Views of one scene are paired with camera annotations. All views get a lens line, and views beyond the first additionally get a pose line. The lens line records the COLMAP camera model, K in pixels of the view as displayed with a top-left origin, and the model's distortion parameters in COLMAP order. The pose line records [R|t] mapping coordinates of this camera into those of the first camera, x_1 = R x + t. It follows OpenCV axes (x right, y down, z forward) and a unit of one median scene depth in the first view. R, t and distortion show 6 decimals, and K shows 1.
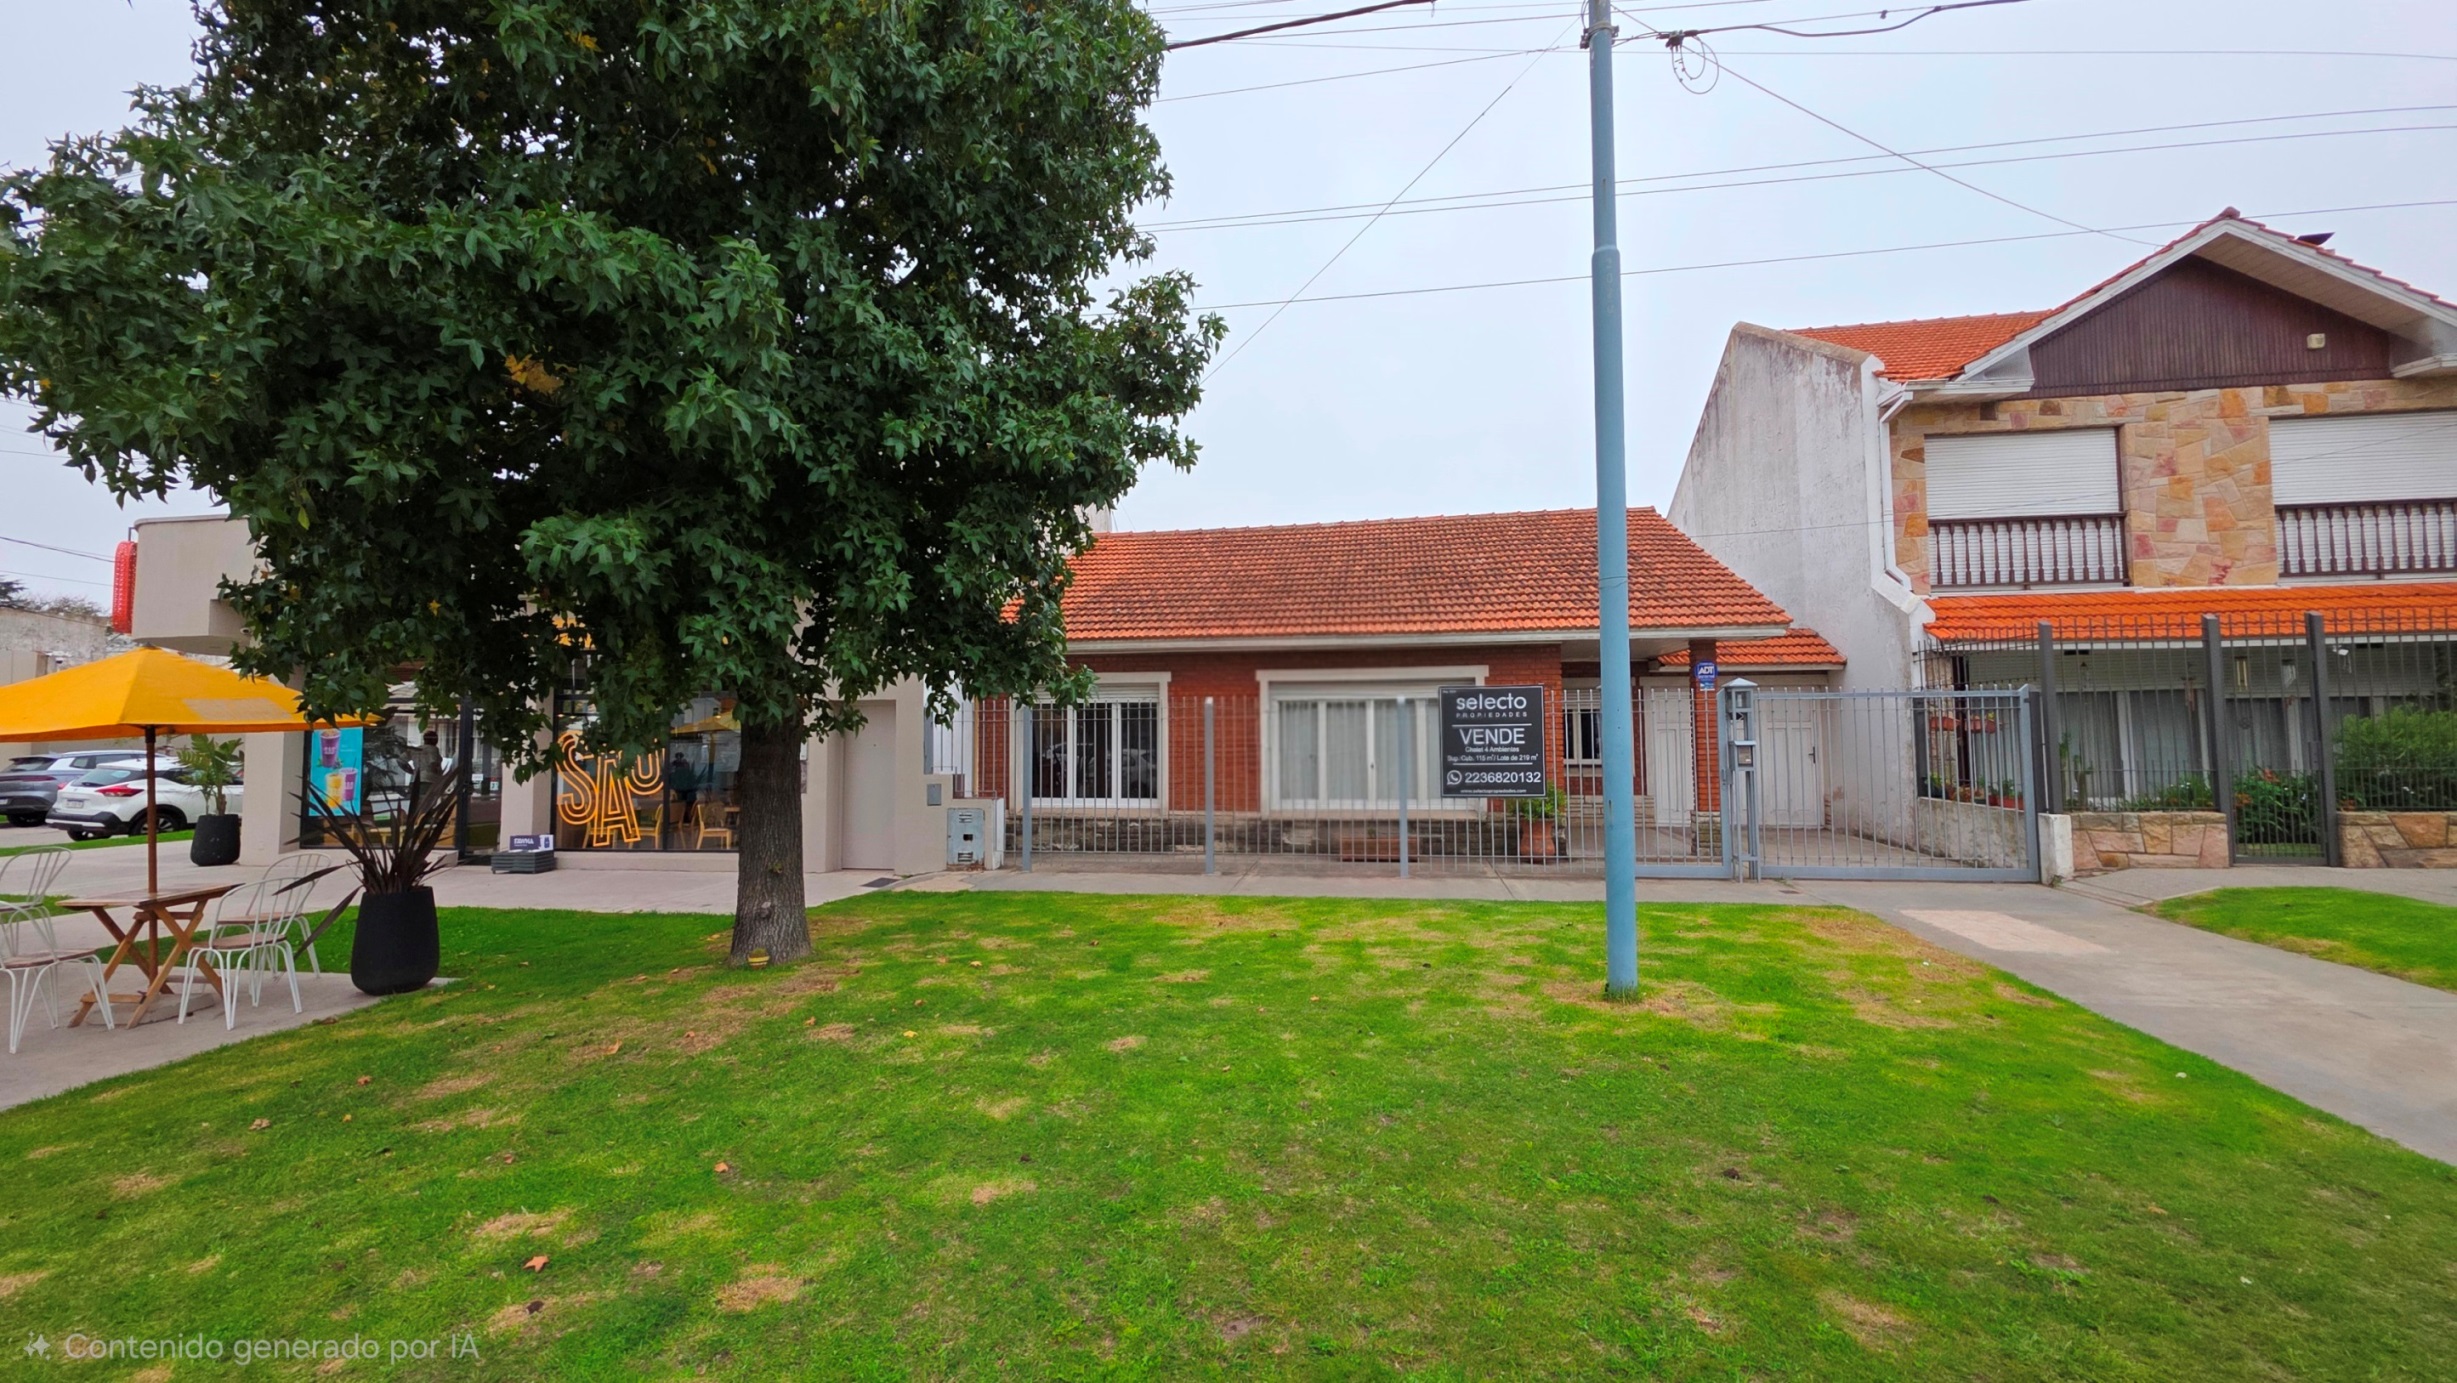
lens RADIAL K [[973.6, 0, 1229.3], [0, 973.6, 686.2], [0, 0, 1]] dist [0.007887, -0.004587]
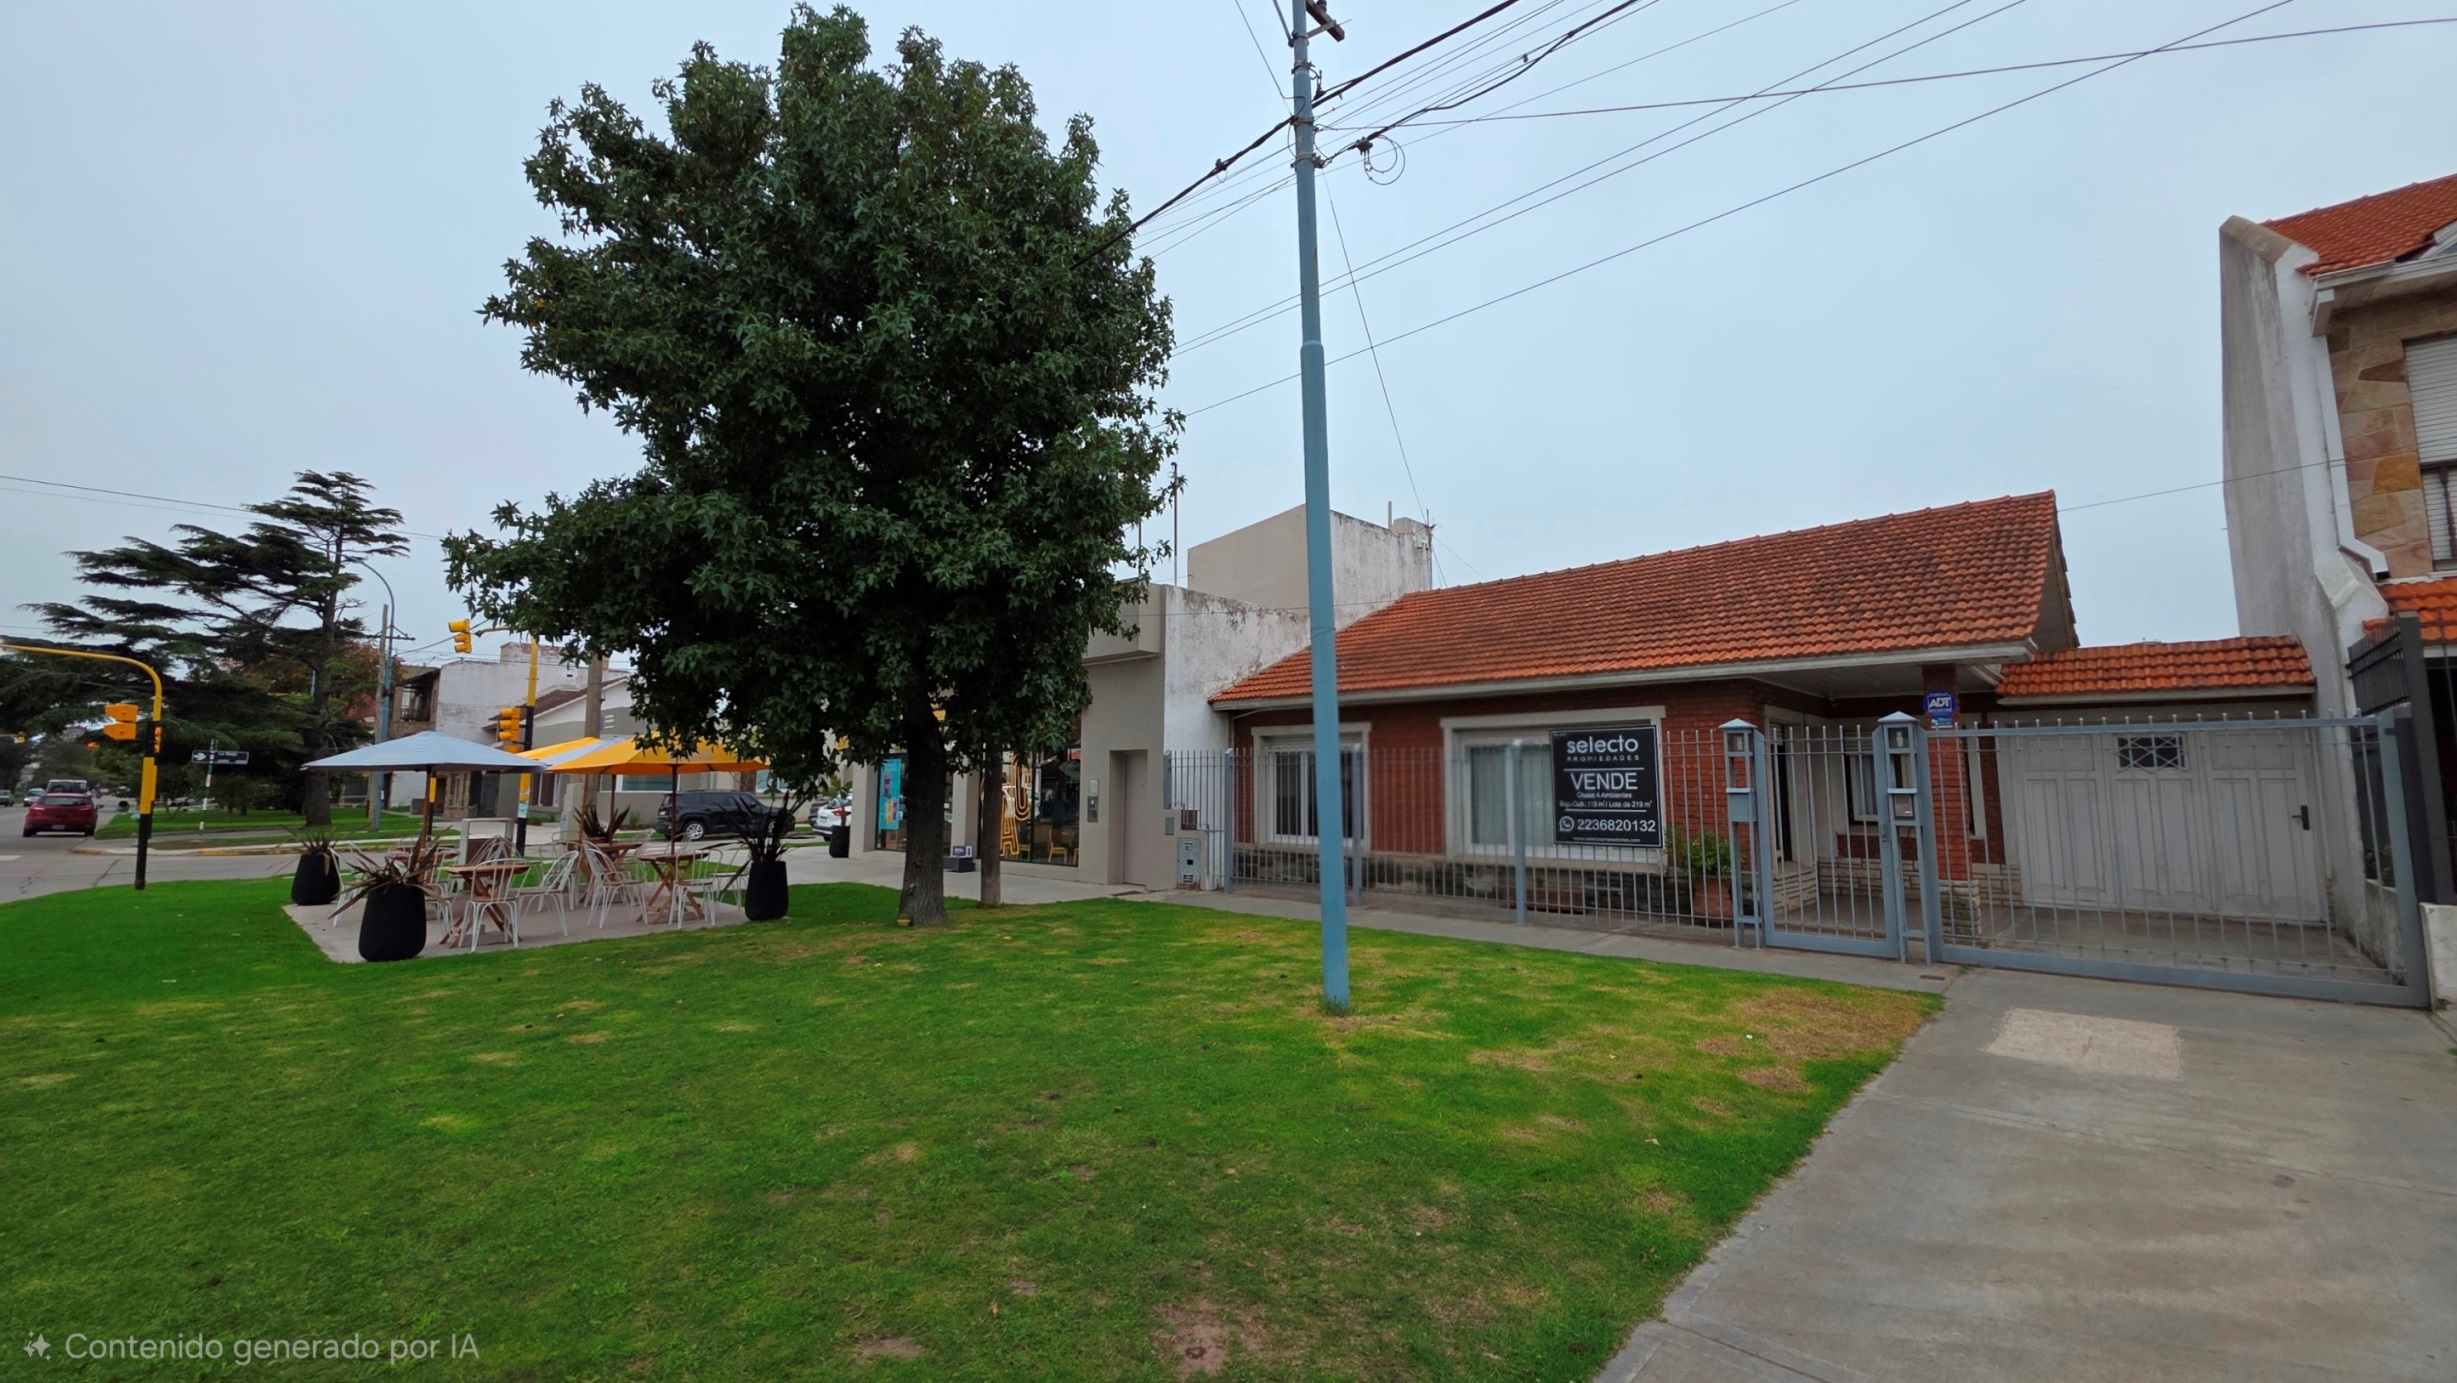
lens RADIAL K [[973.6, 0, 1229.5], [0, 973.6, 690.0], [0, 0, 1]] dist [0.007887, -0.004587]
pose [[0.837093, -0.043902, -0.545297, 0.425251], [0.015745, 0.998295, -0.056203, 0.009096], [0.546835, 0.038461, 0.836357, 0.003734]]
